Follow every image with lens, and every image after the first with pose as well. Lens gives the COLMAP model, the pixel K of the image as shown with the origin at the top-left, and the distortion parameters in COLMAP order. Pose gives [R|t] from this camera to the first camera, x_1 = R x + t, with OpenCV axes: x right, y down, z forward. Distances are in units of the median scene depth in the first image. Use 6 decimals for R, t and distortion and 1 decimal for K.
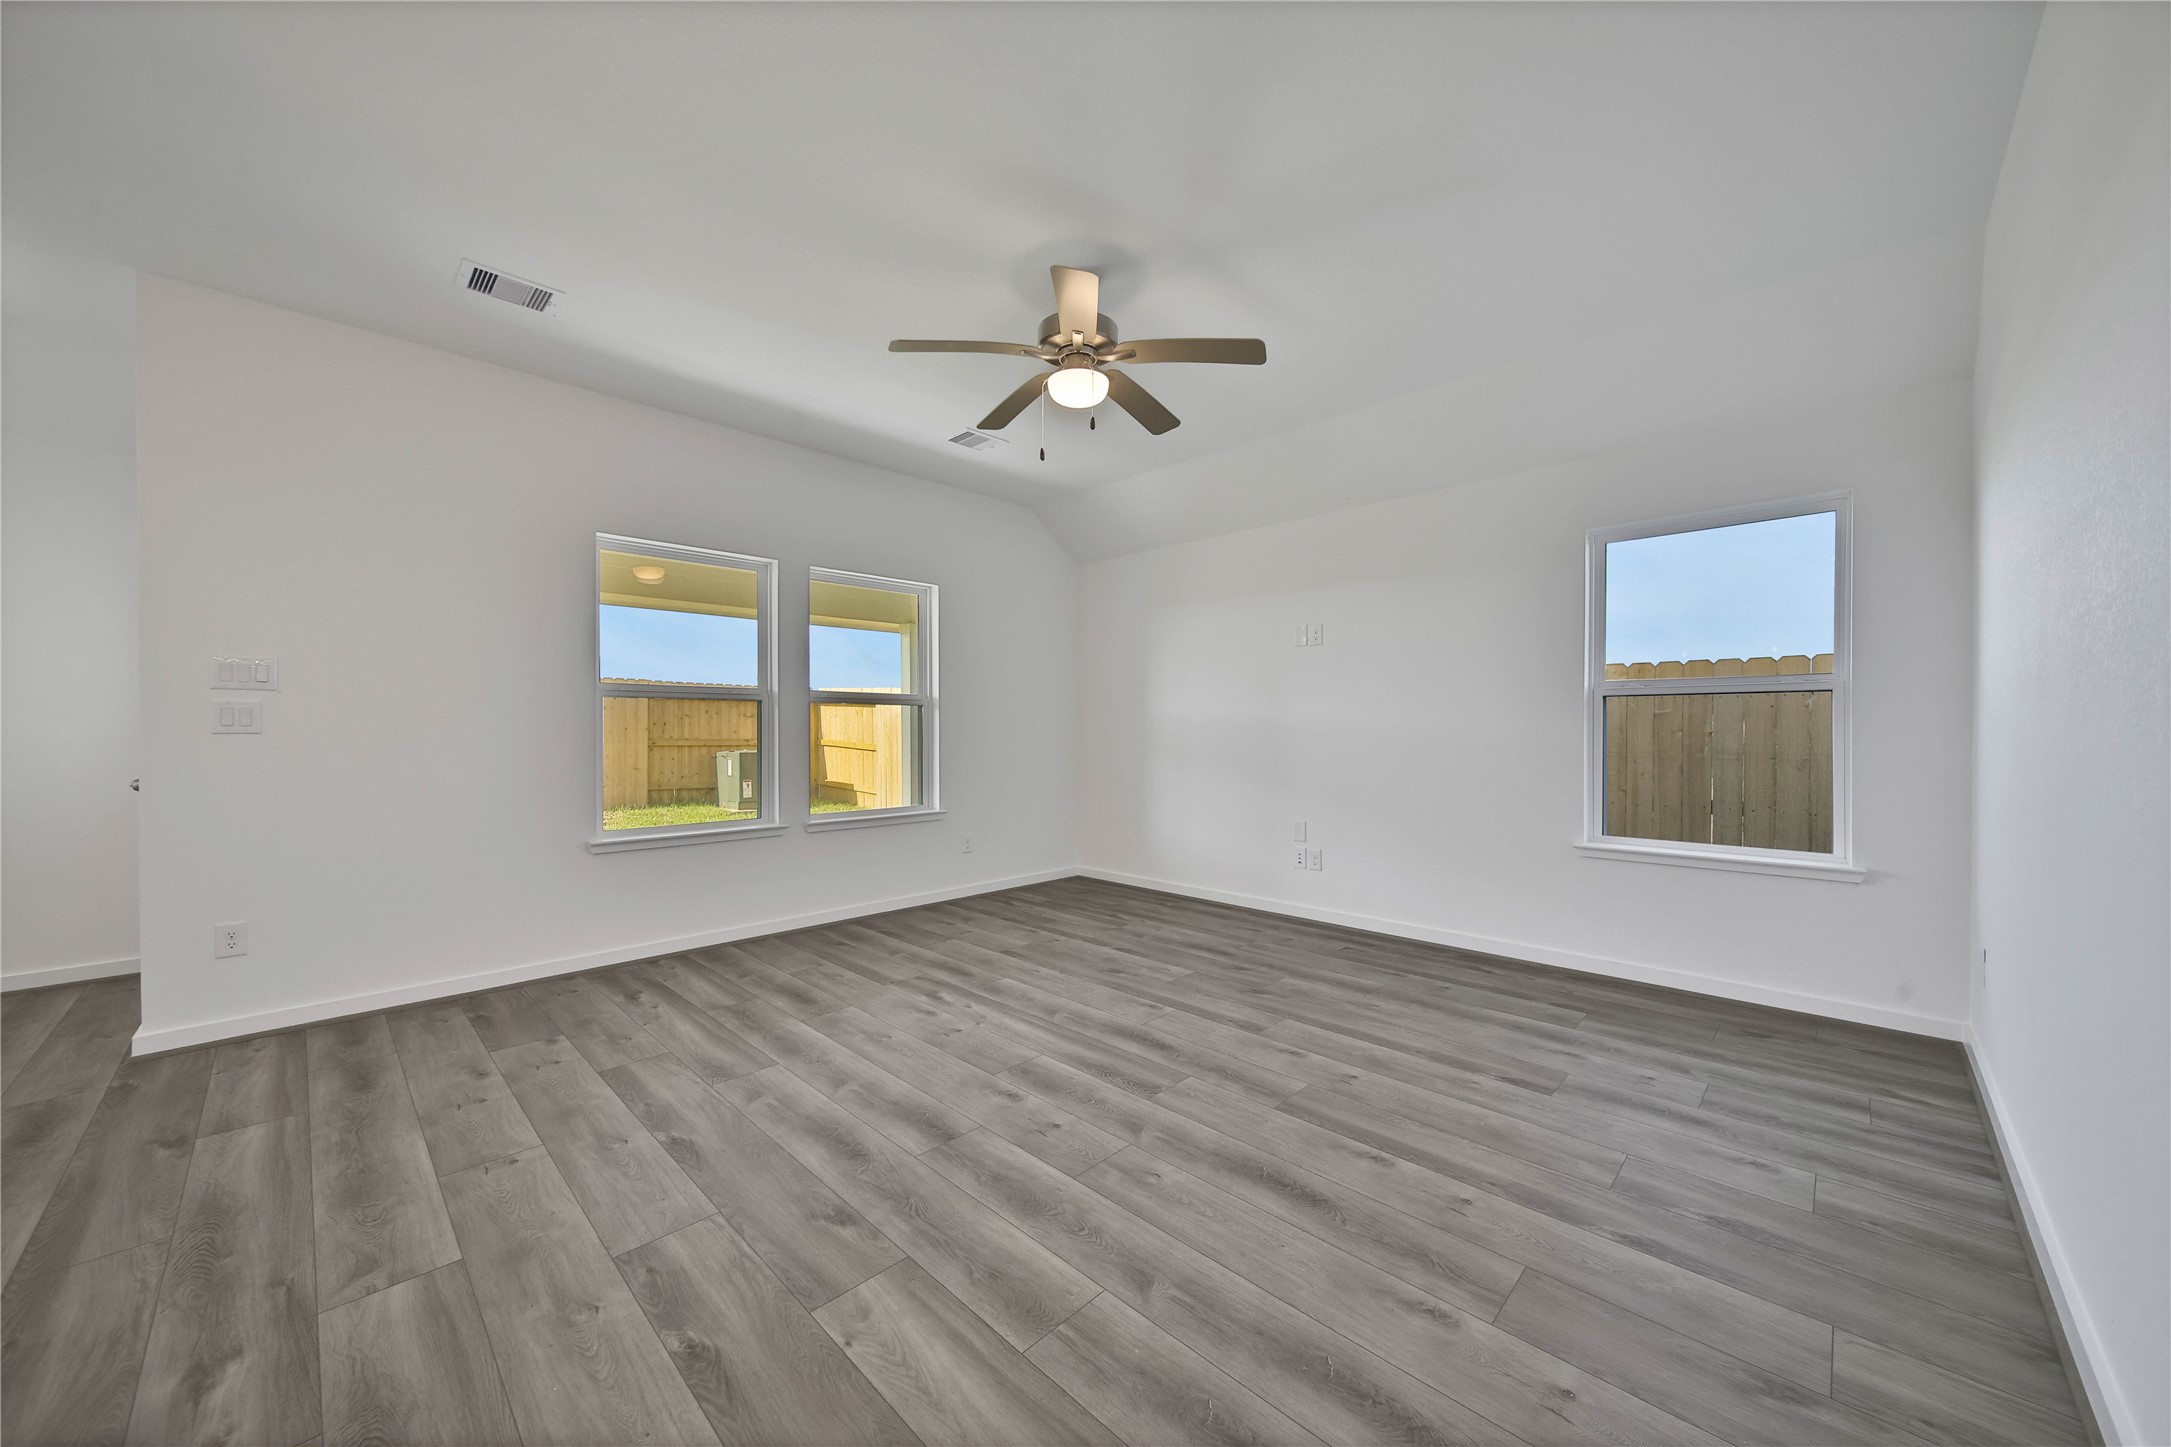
lens RADIAL K [[773.9, 0, 1085.5], [0, 773.9, 723.5], [0, 0, 1]] dist [-0.000859, -0.000288]
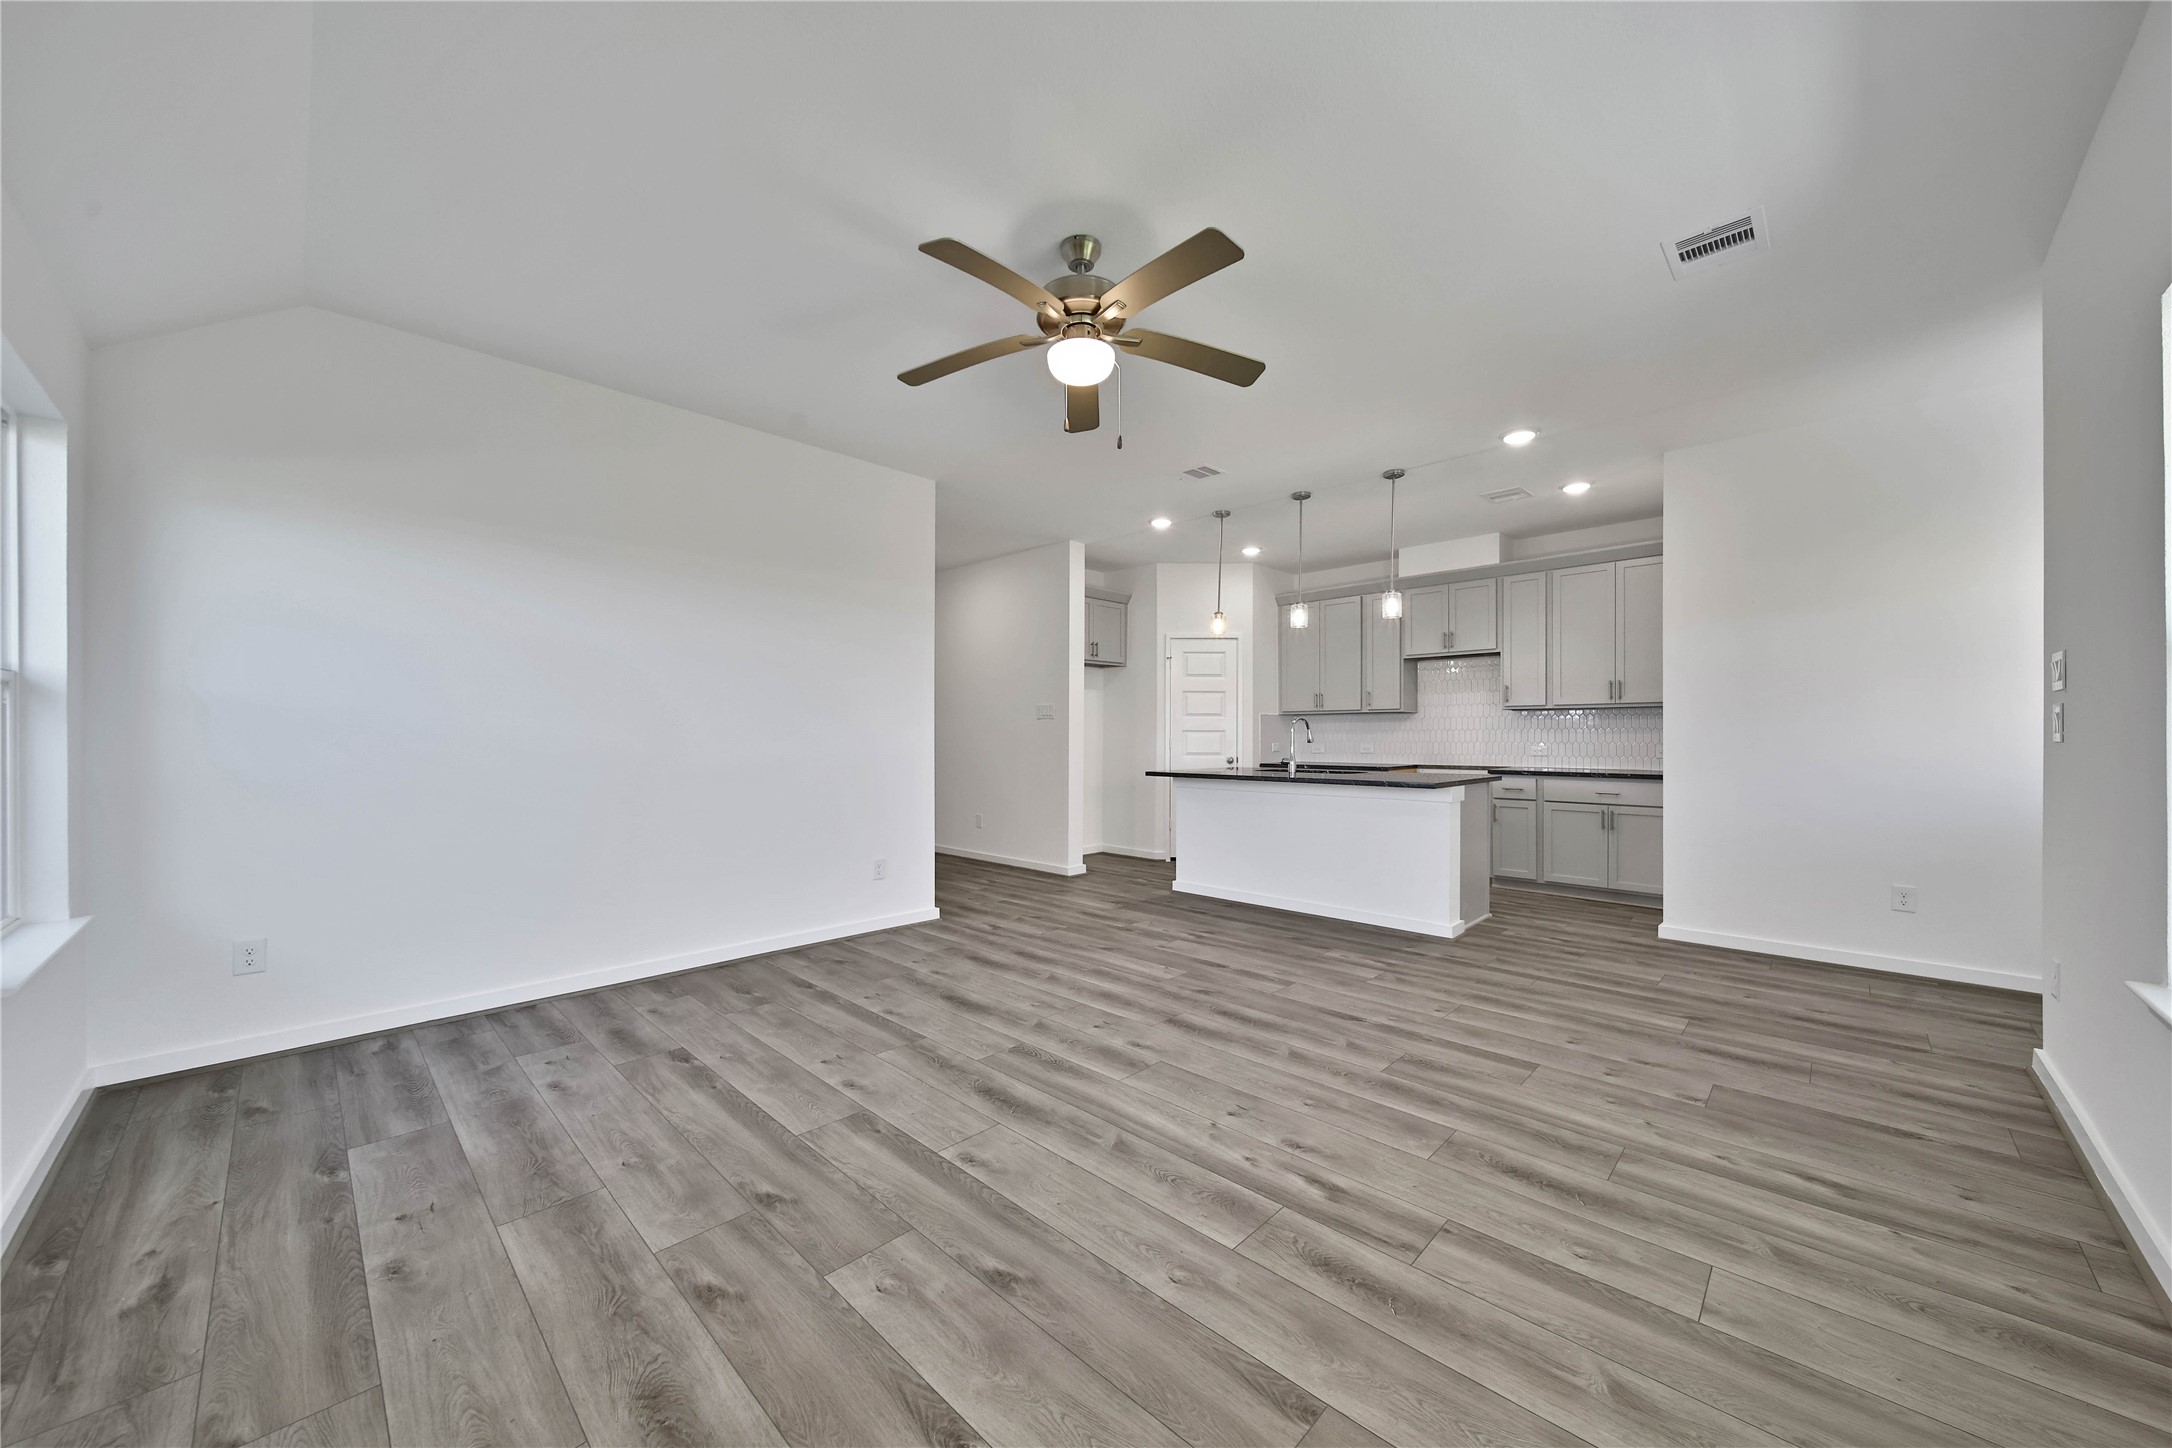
lens RADIAL K [[780.9, 0, 1080.9], [0, 780.9, 735.8], [0, 0, 1]] dist [-0.001472, -0.000412]
pose [[-0.999992, 0.000798, 0.003818, -0.012818], [0.000778, 0.999986, -0.005278, 0.010334], [-0.003822, -0.005275, -0.999979, 2.026983]]
